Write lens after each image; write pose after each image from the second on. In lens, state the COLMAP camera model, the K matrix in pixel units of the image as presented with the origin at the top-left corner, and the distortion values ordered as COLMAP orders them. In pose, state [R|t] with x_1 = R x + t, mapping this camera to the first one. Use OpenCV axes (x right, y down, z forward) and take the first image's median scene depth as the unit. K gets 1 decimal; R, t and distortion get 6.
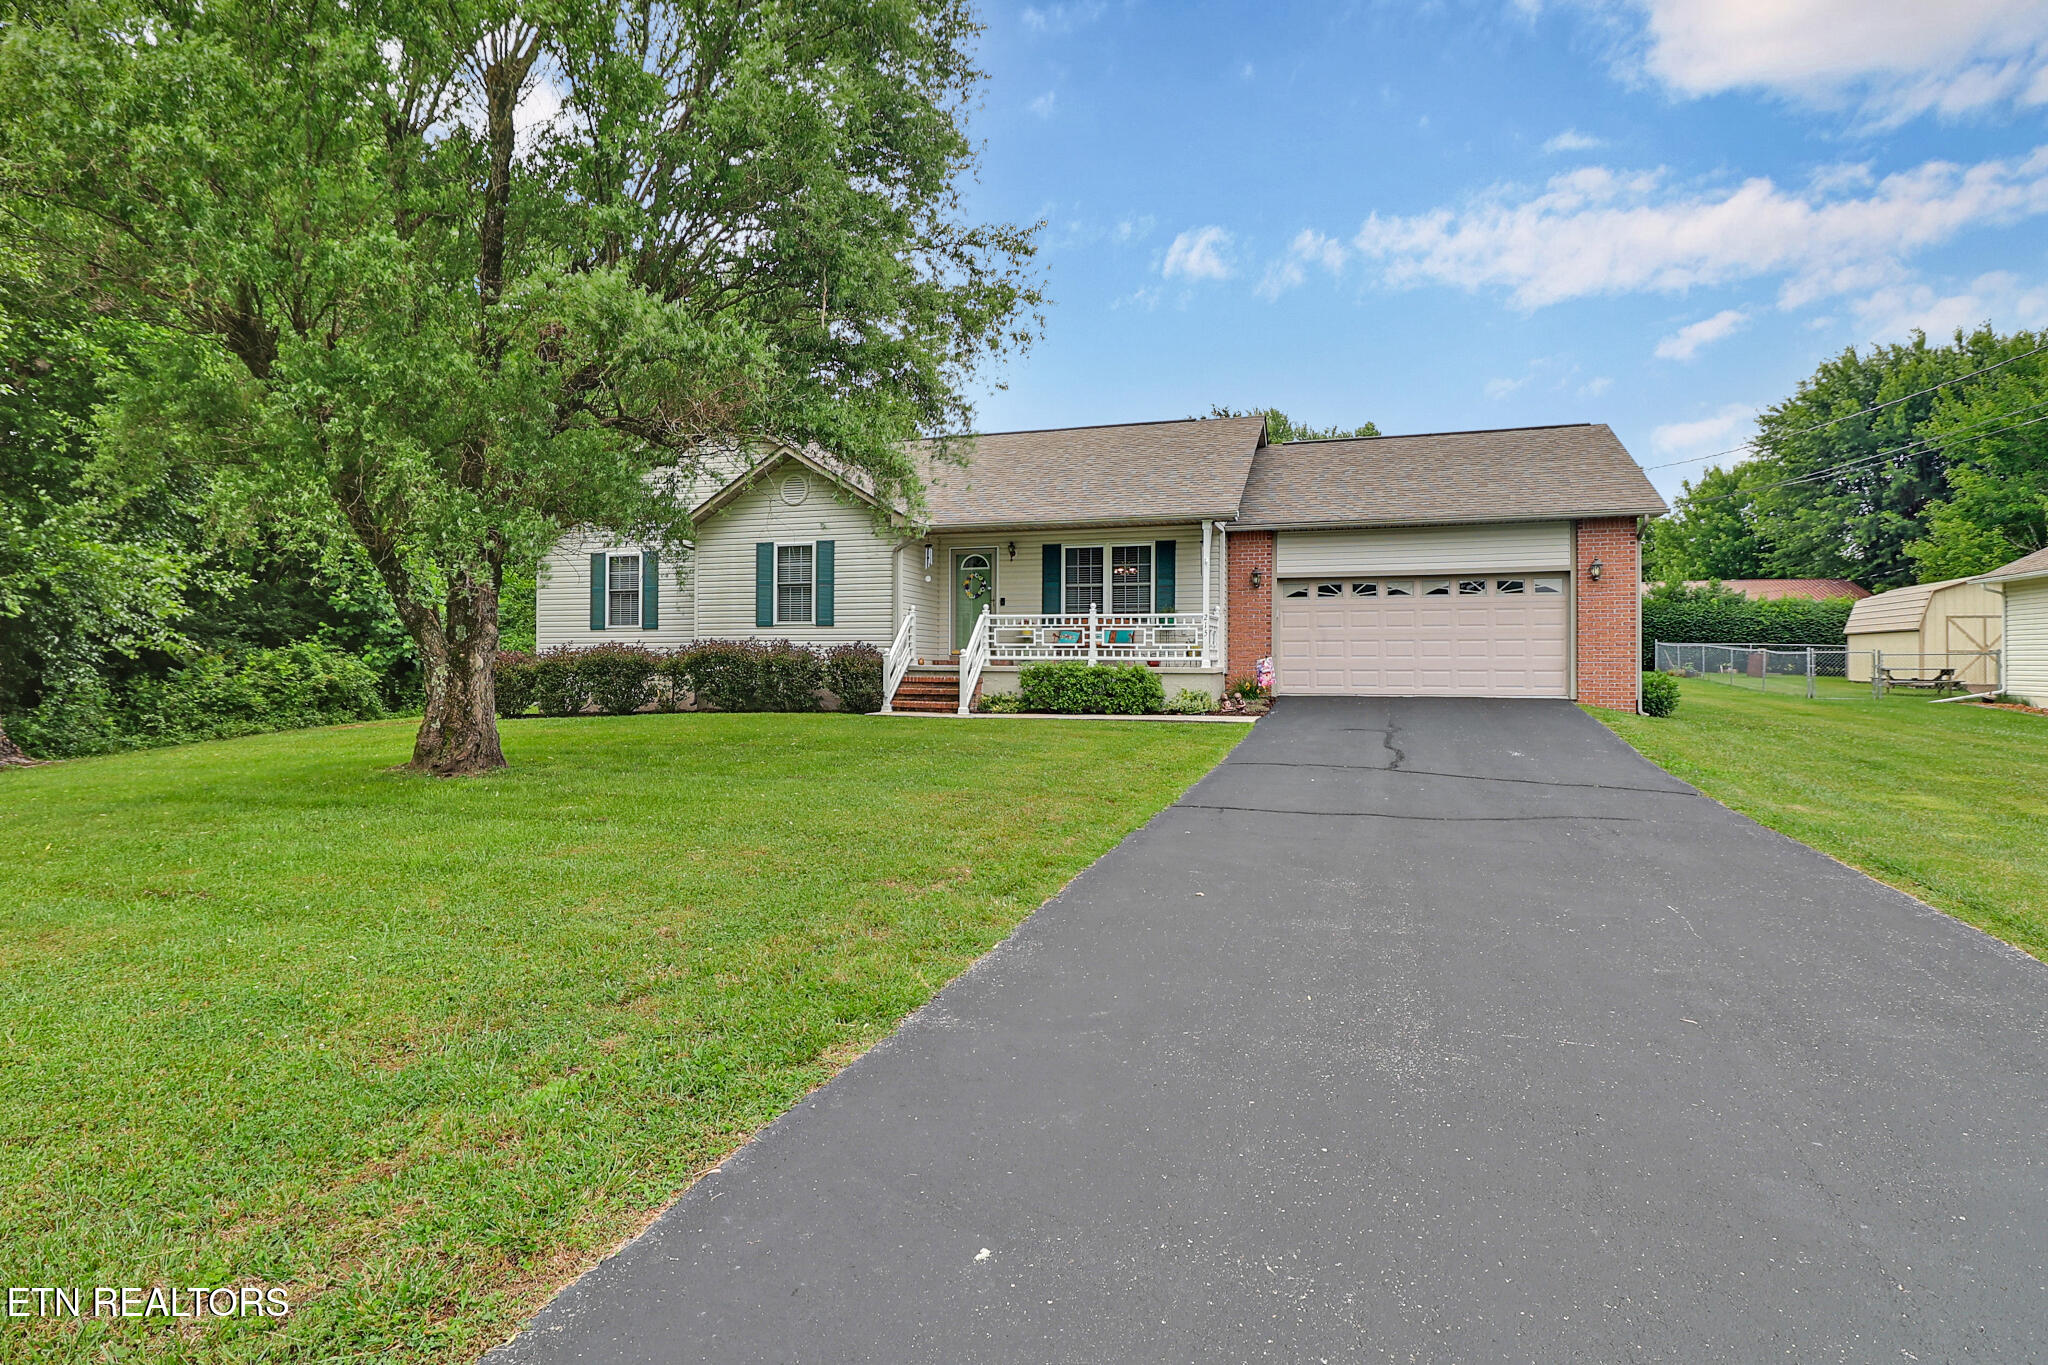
lens RADIAL K [[1080.8, 0, 1009.2], [0, 1080.8, 663.6], [0, 0, 1]] dist [-0.027806, 0.001921]
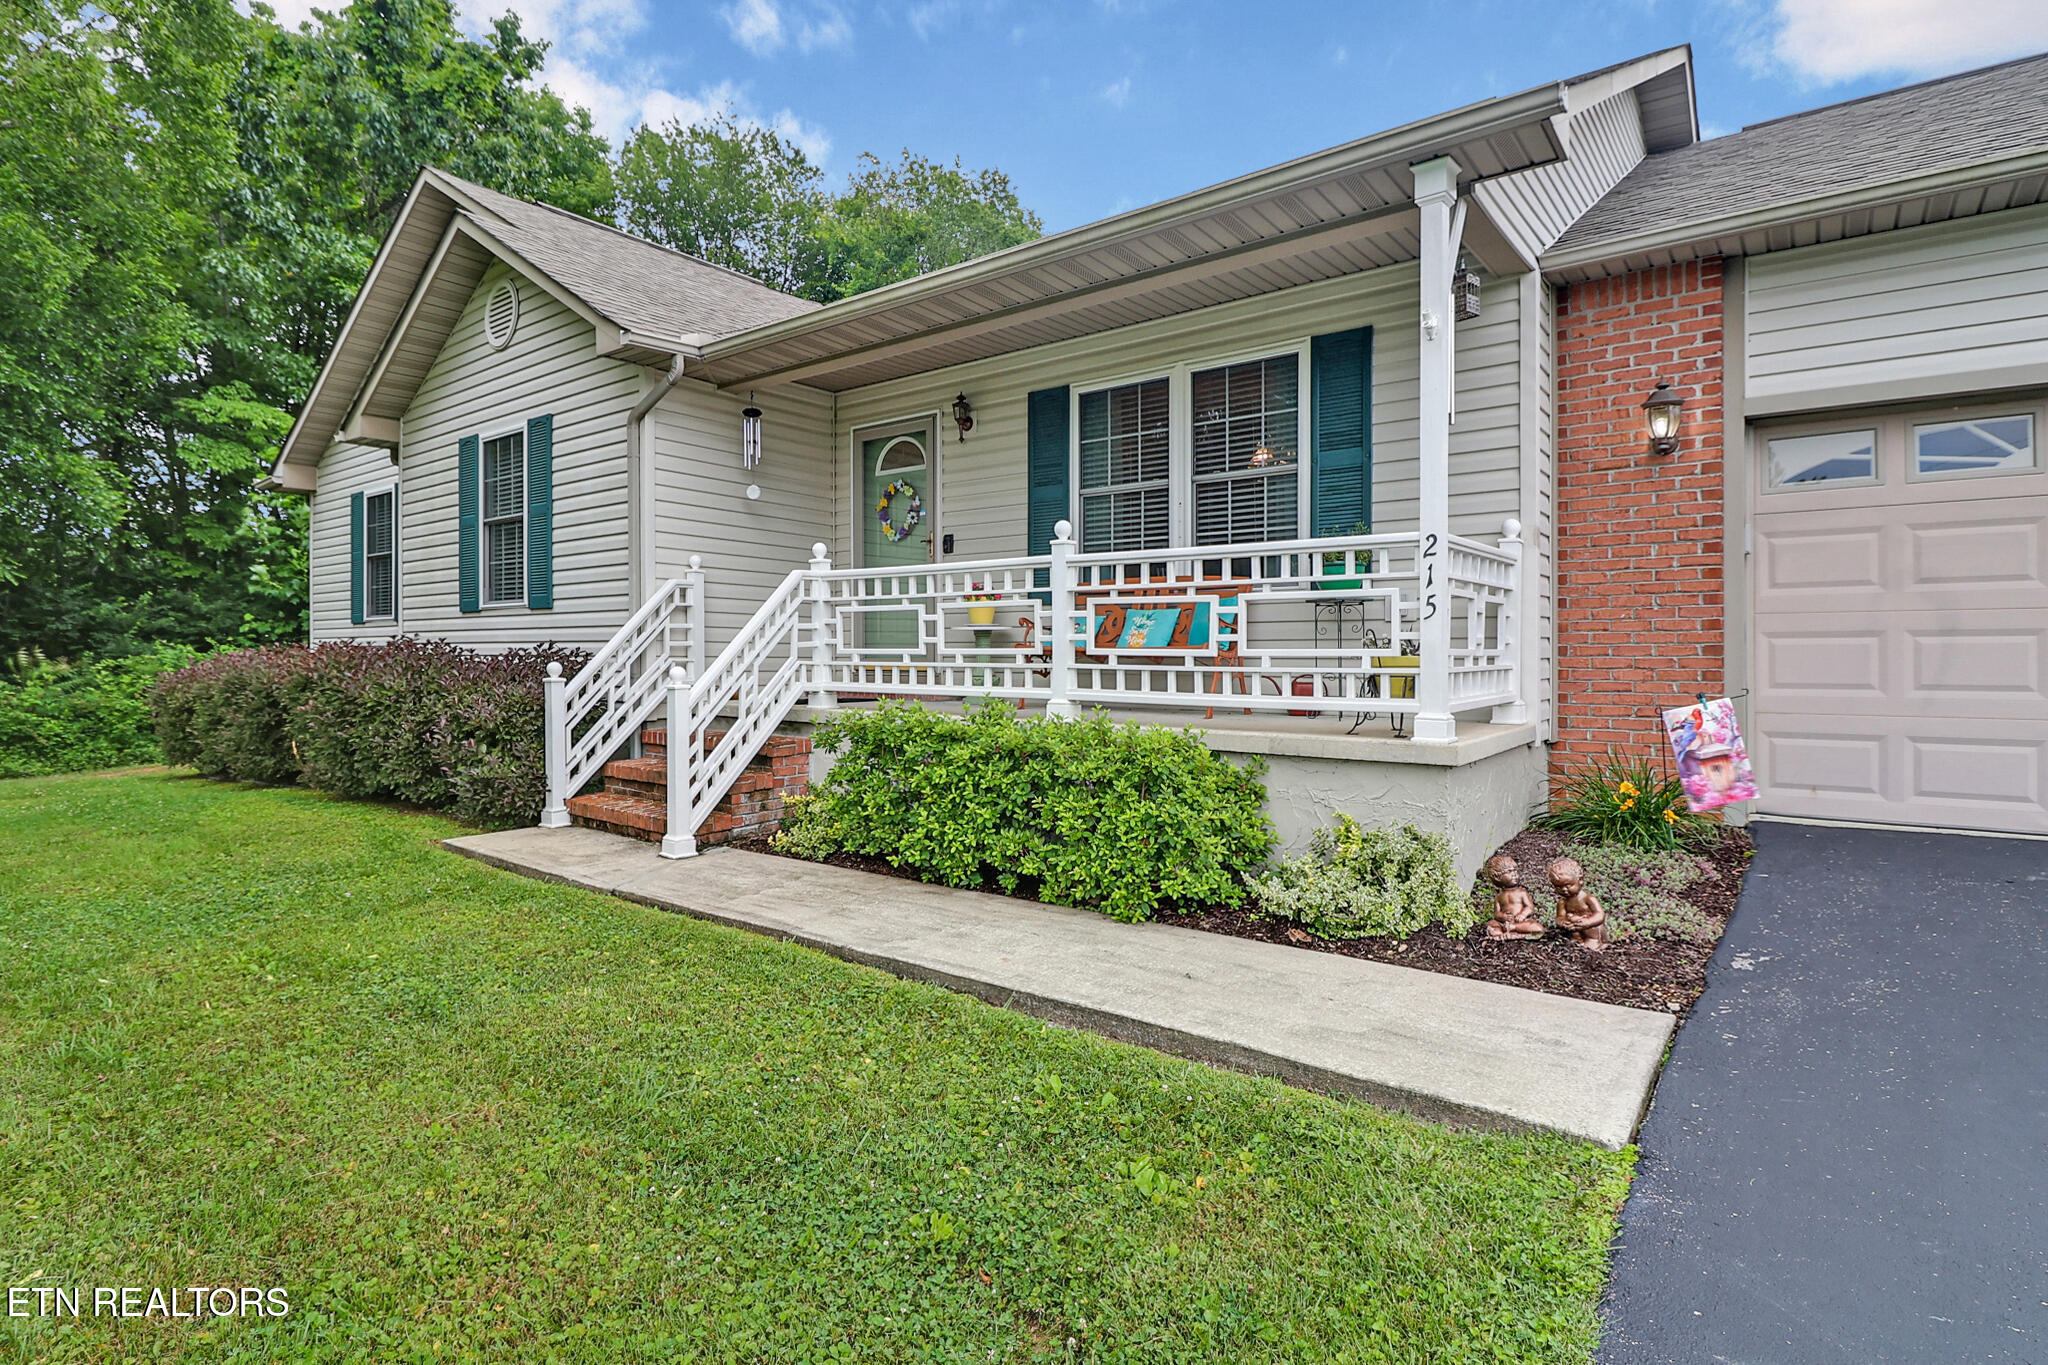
lens RADIAL K [[1046.2, 0, 1005.9], [0, 1046.2, 651.8], [0, 0, 1]] dist [0.002732, 0.000347]
pose [[0.944405, -0.004864, -0.328749, 0.154040], [0.002315, 0.999964, -0.008143, -0.014085], [0.328777, 0.006929, 0.944382, 0.674324]]
